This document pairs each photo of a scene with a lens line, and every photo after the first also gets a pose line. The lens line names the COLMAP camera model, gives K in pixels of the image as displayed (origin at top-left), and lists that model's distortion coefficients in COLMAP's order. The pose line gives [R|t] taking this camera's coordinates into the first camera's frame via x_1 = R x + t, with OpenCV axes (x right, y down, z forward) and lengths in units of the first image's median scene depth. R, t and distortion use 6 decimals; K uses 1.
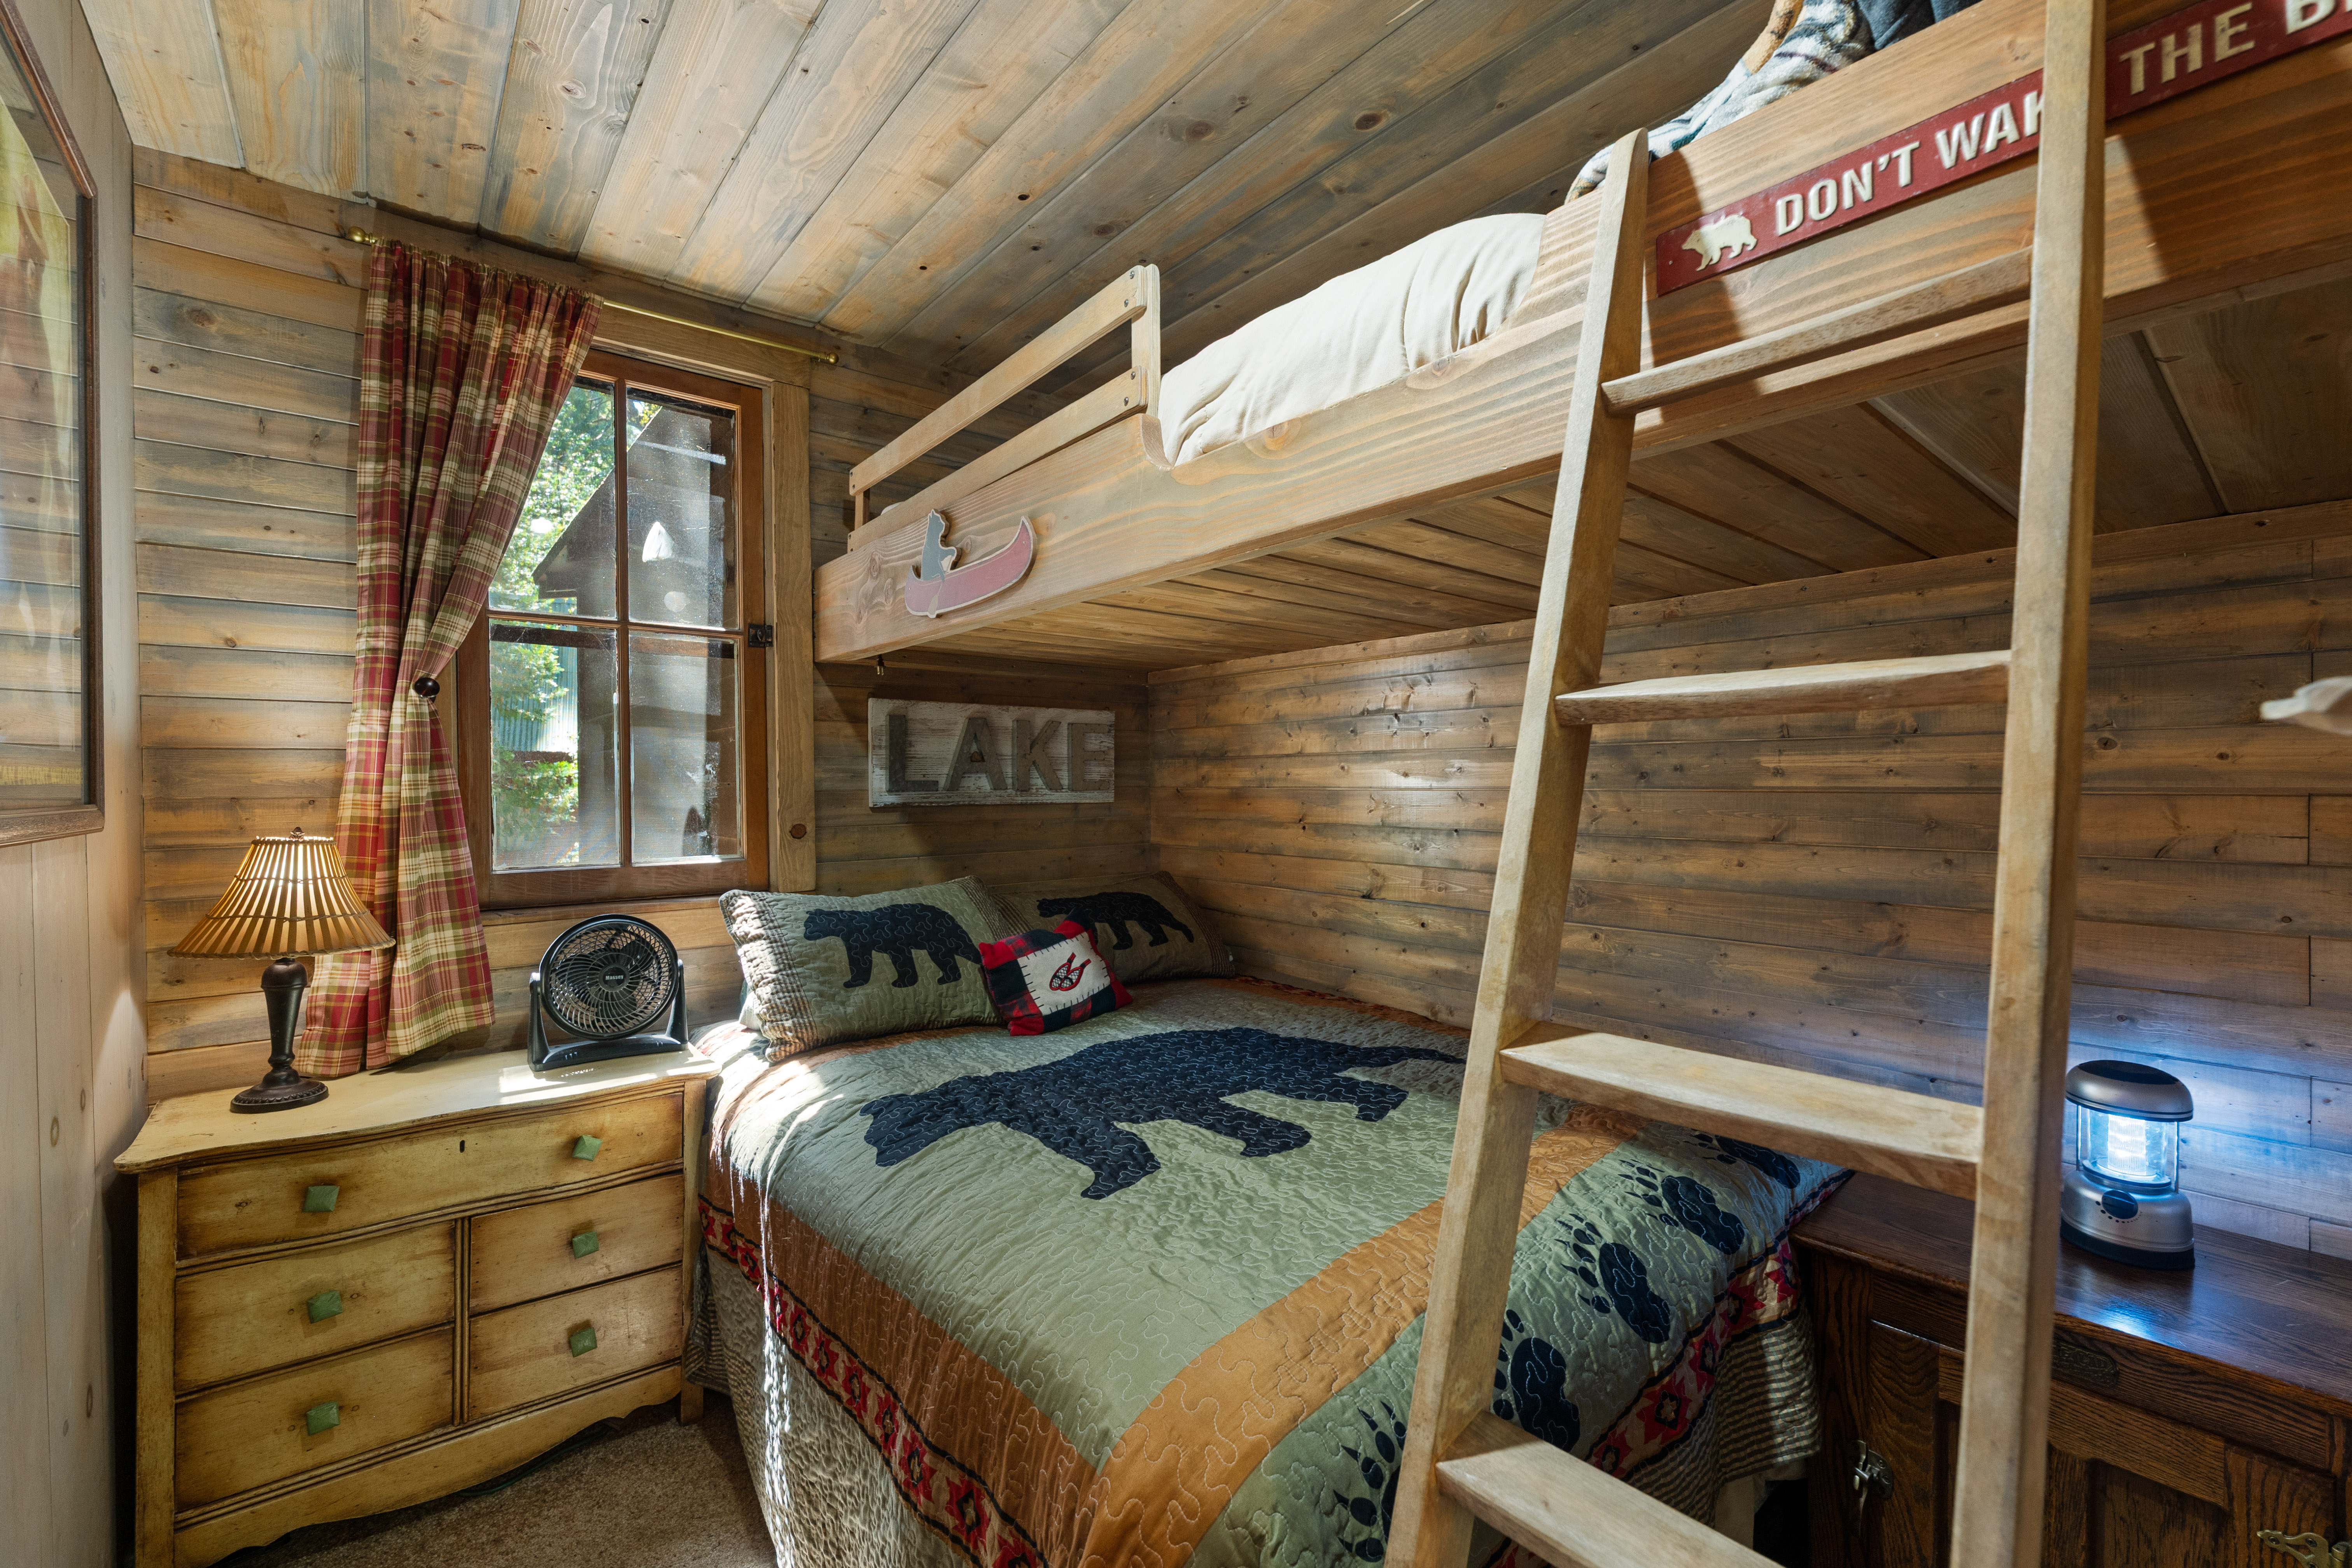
lens RADIAL K [[993.4, 0, 1178.6], [0, 993.4, 796.0], [0, 0, 1]] dist [-0.000136, -0.000393]
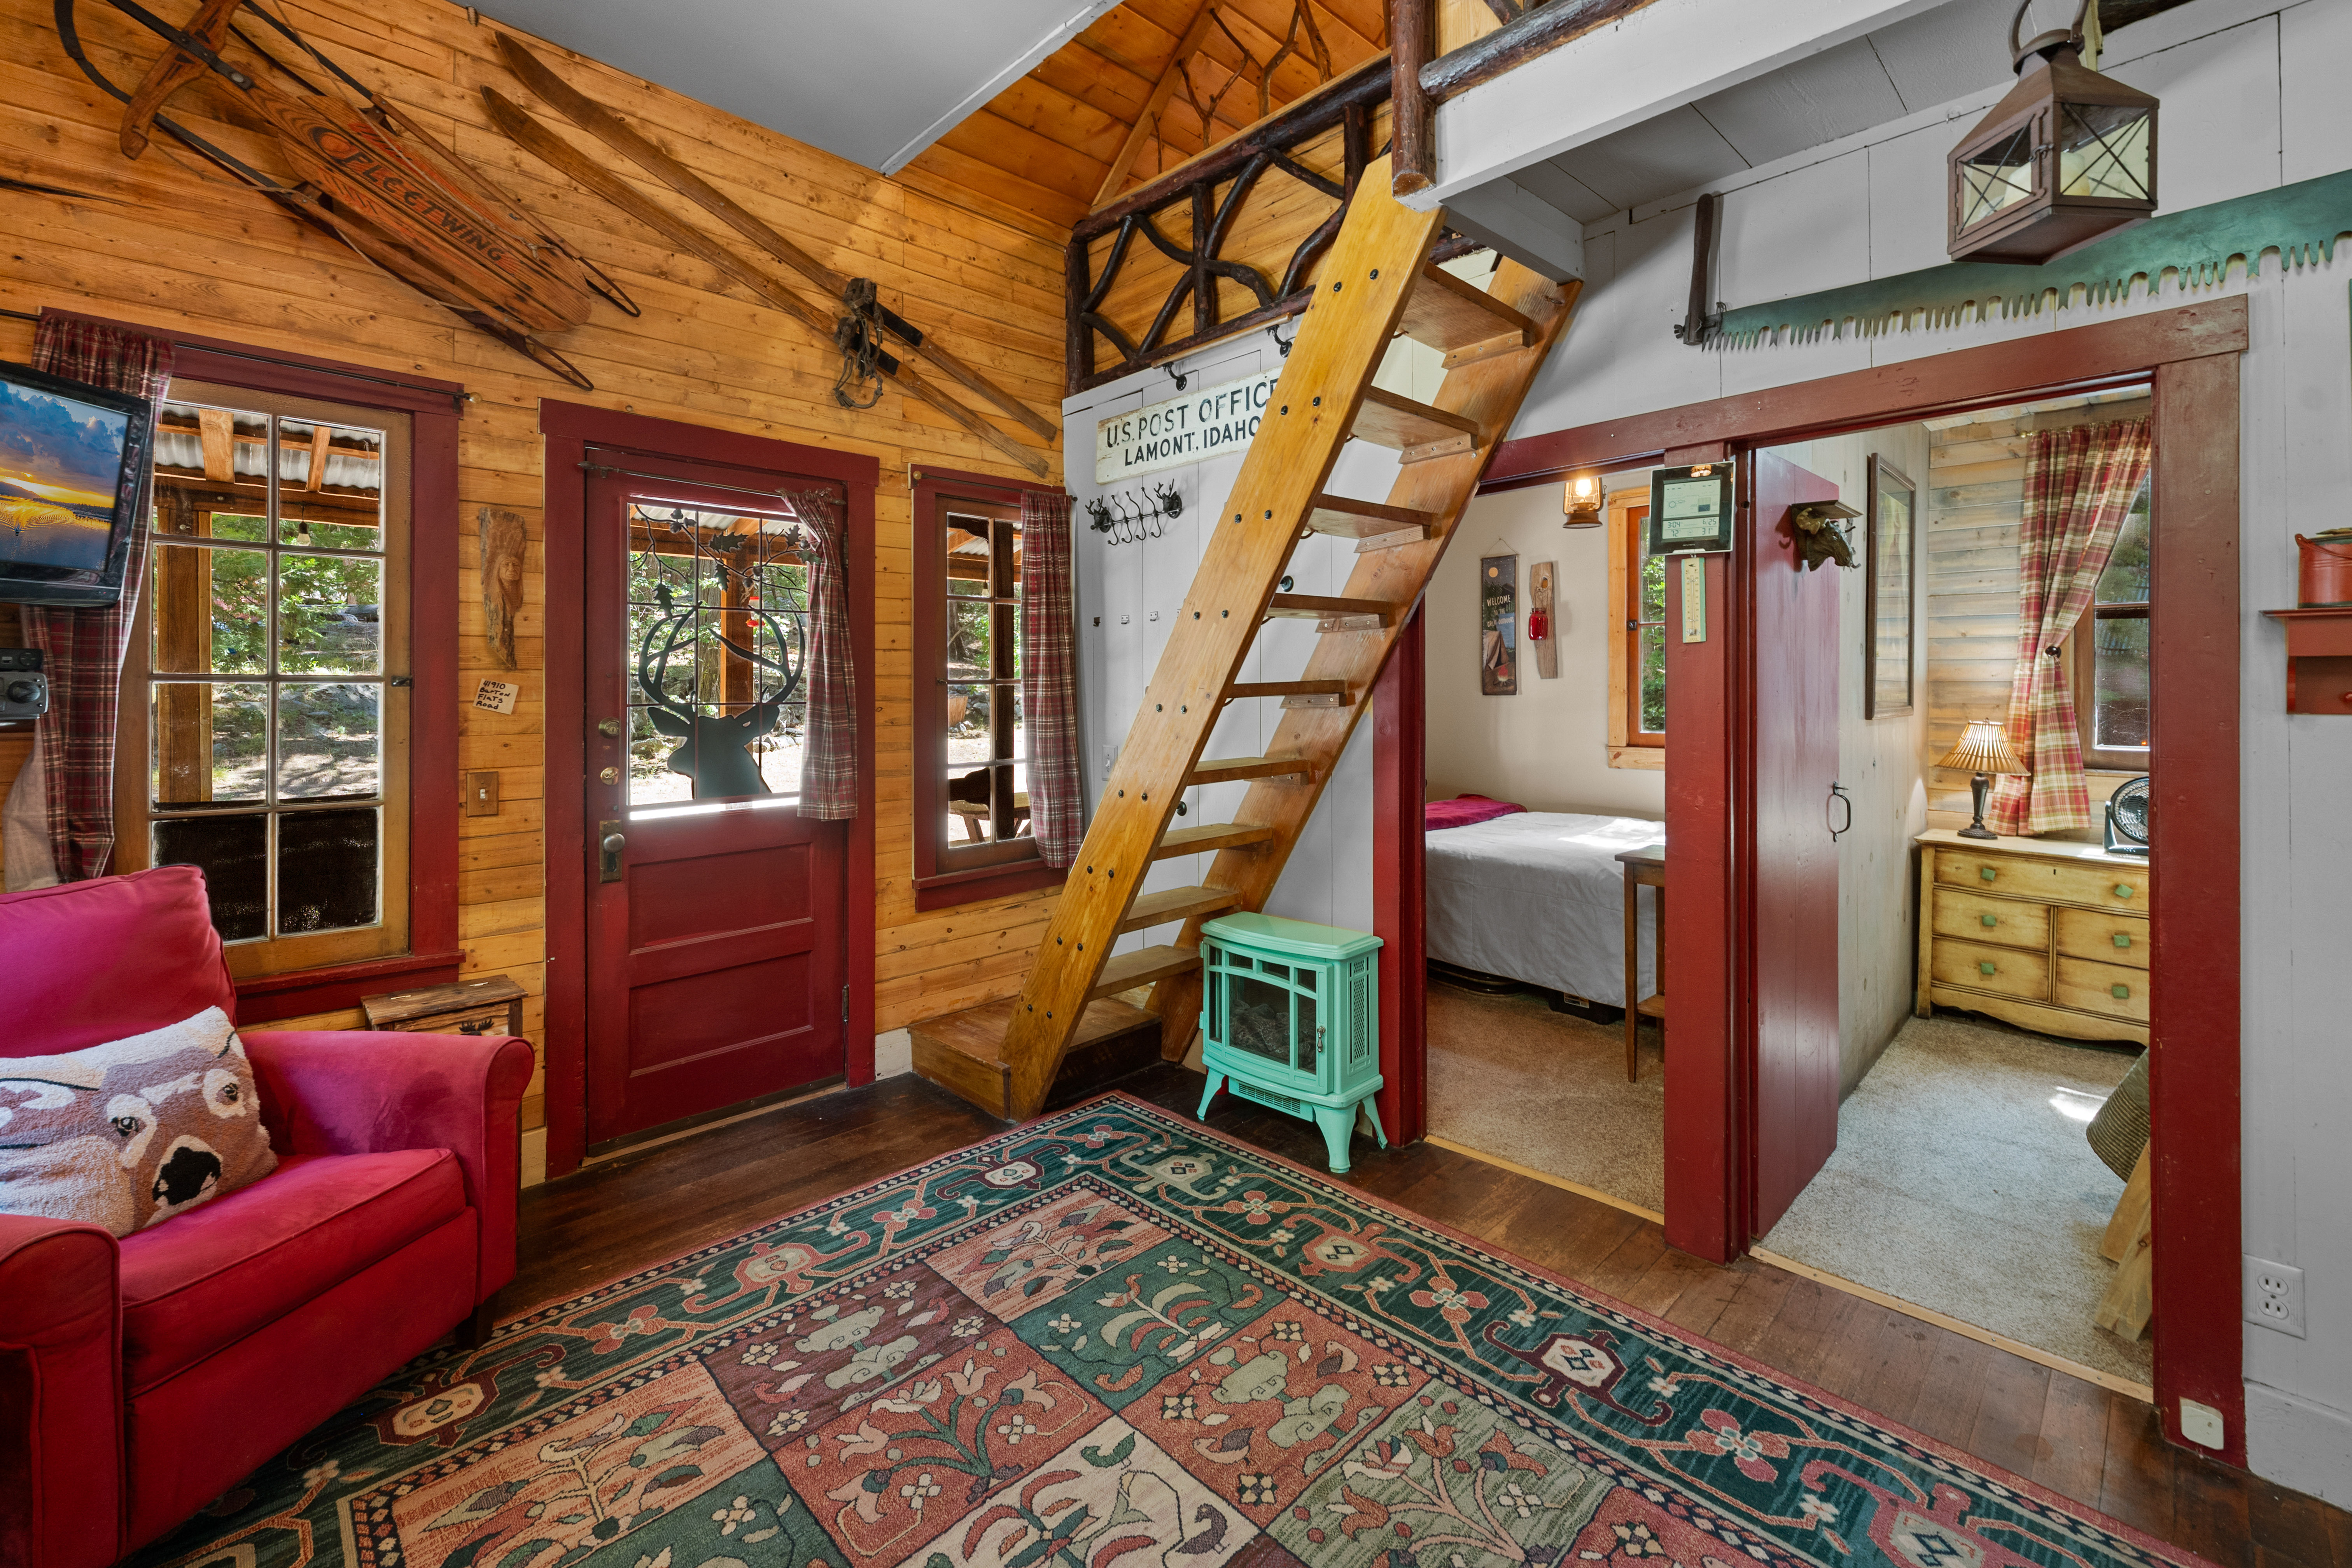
lens RADIAL K [[983.5, 0, 1173.0], [0, 983.5, 676.2], [0, 0, 1]] dist [0.000430, 0.000141]
pose [[0.092834, 0.003101, -0.995677, 1.060980], [-0.018022, 0.999837, 0.001434, -0.029568], [0.995518, 0.017811, 0.092875, -0.955207]]
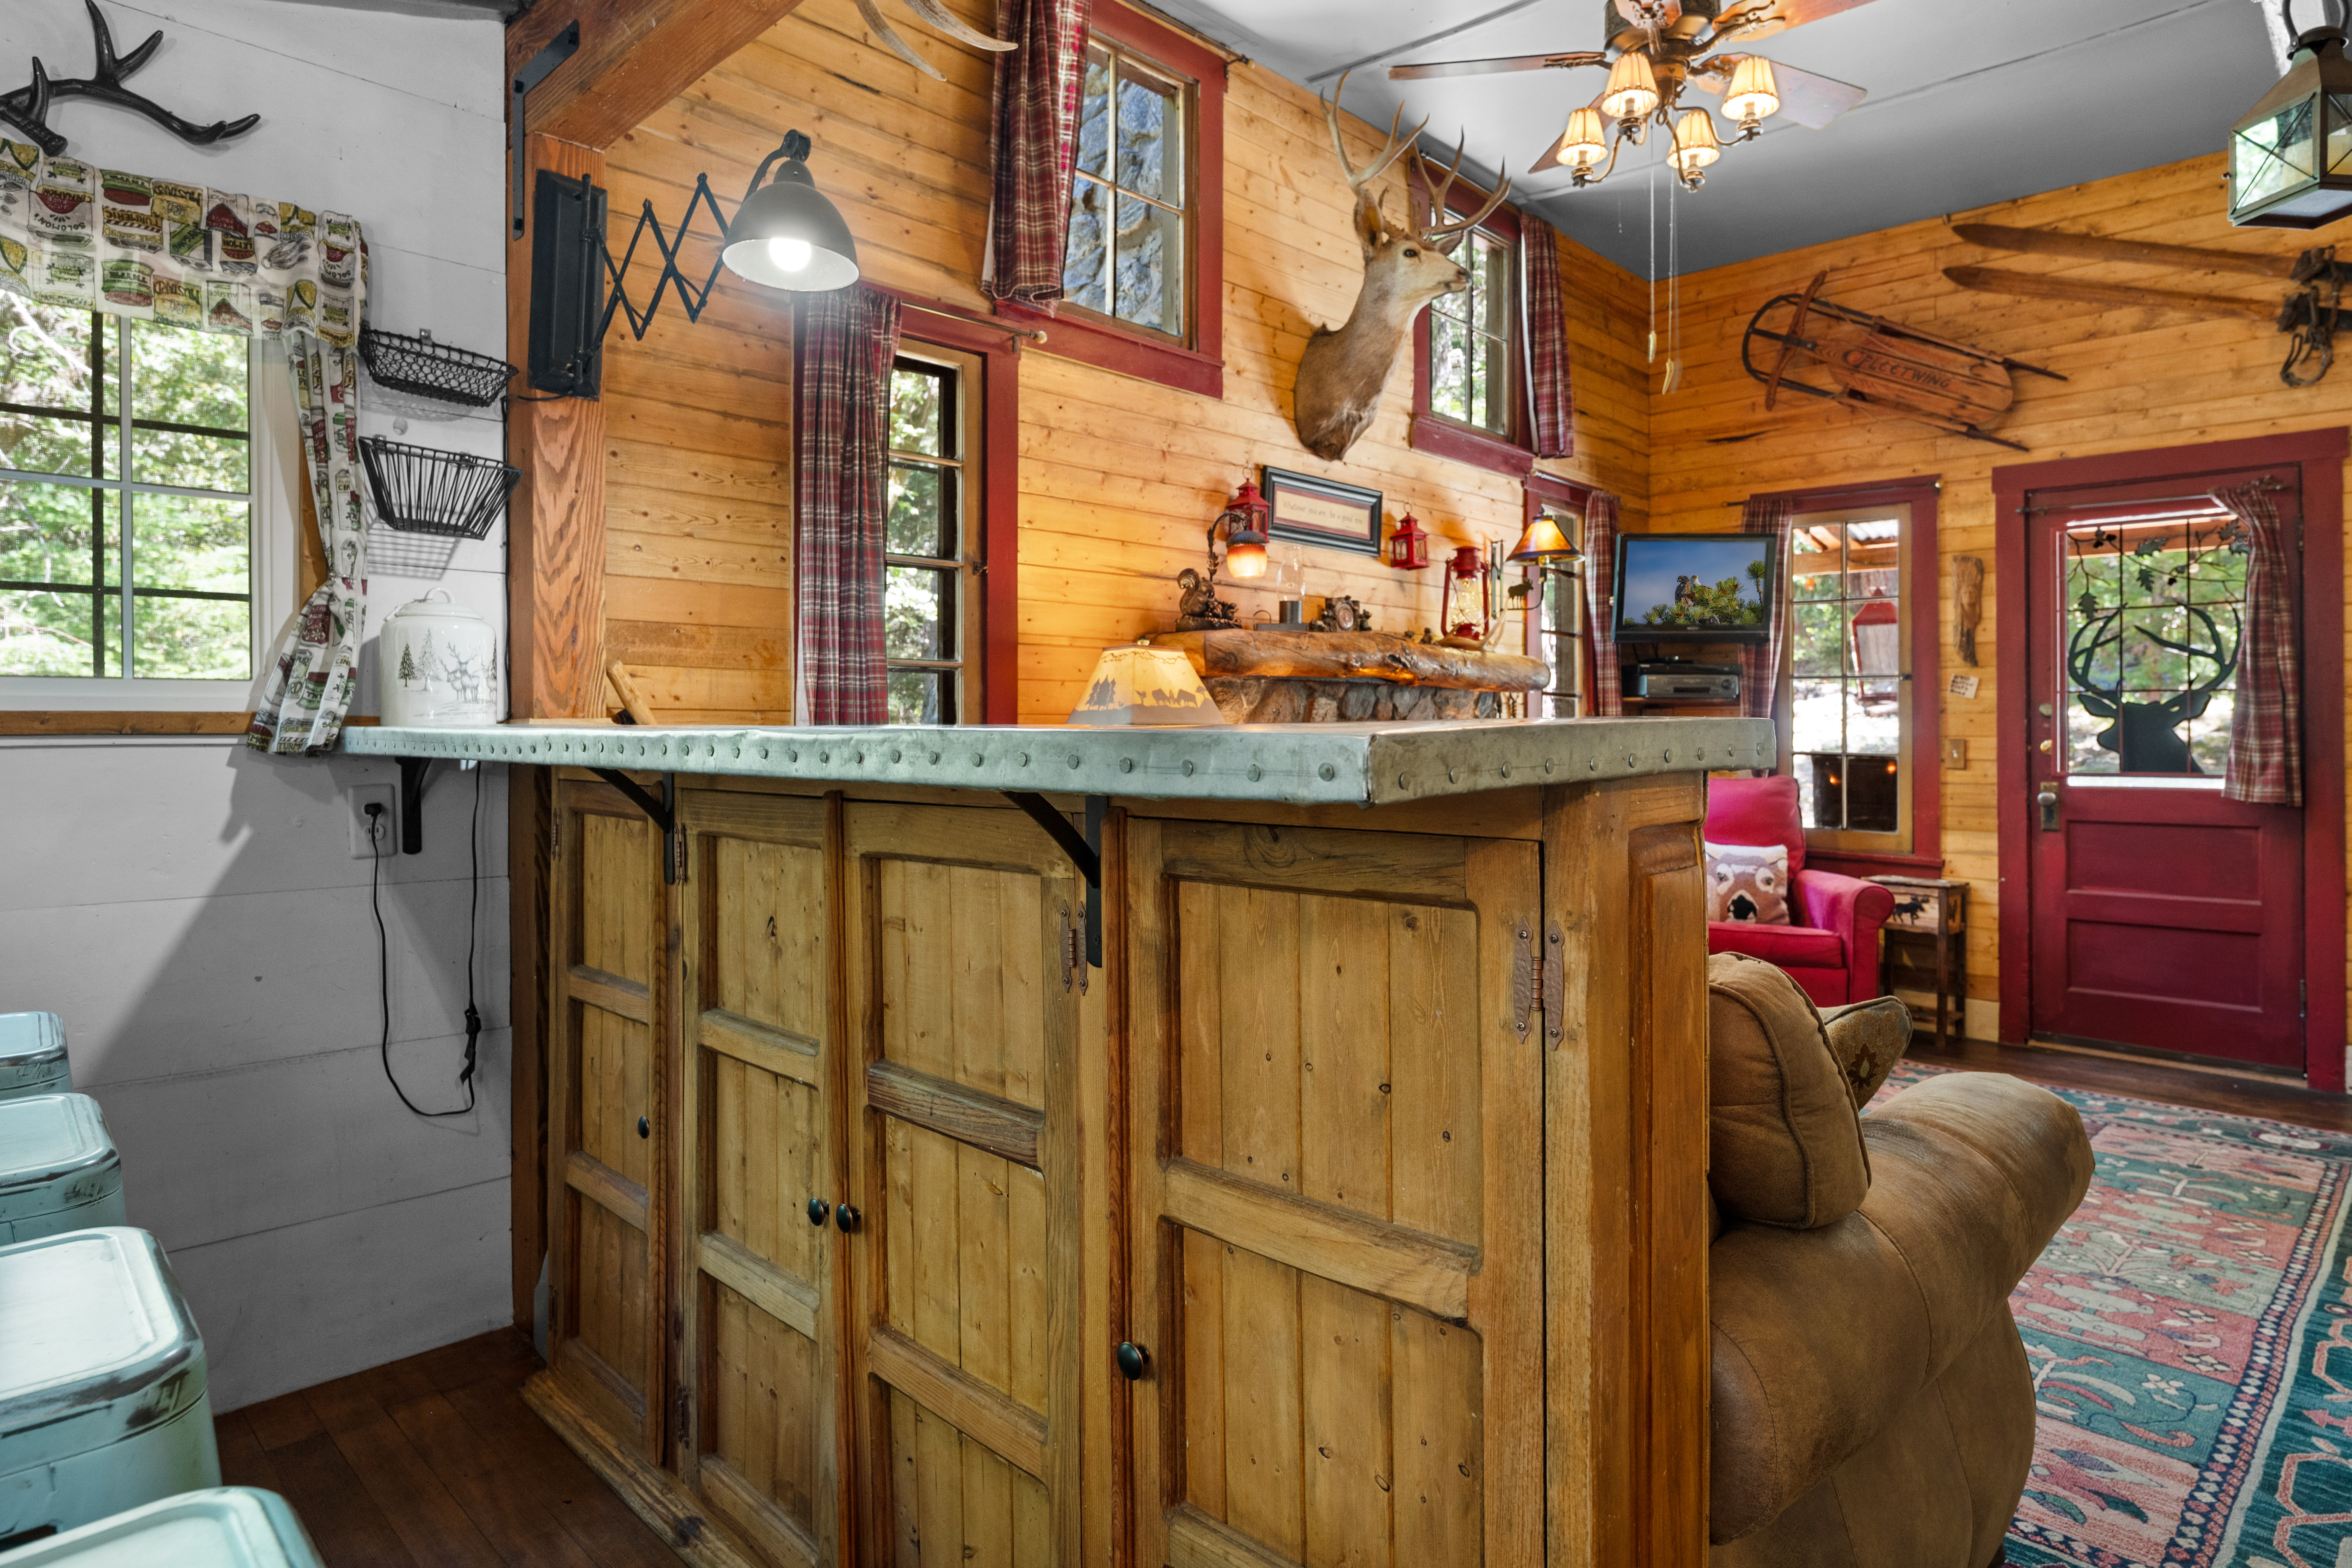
lens RADIAL K [[1328.8, 0, 1188.2], [0, 1328.8, 734.8], [0, 0, 1]] dist [0.001223, -0.000641]
pose [[-0.992735, 0.009157, -0.119975, 1.460501], [0.006518, 0.999728, 0.022373, 0.045855], [0.120147, 0.021428, -0.992525, 0.693390]]
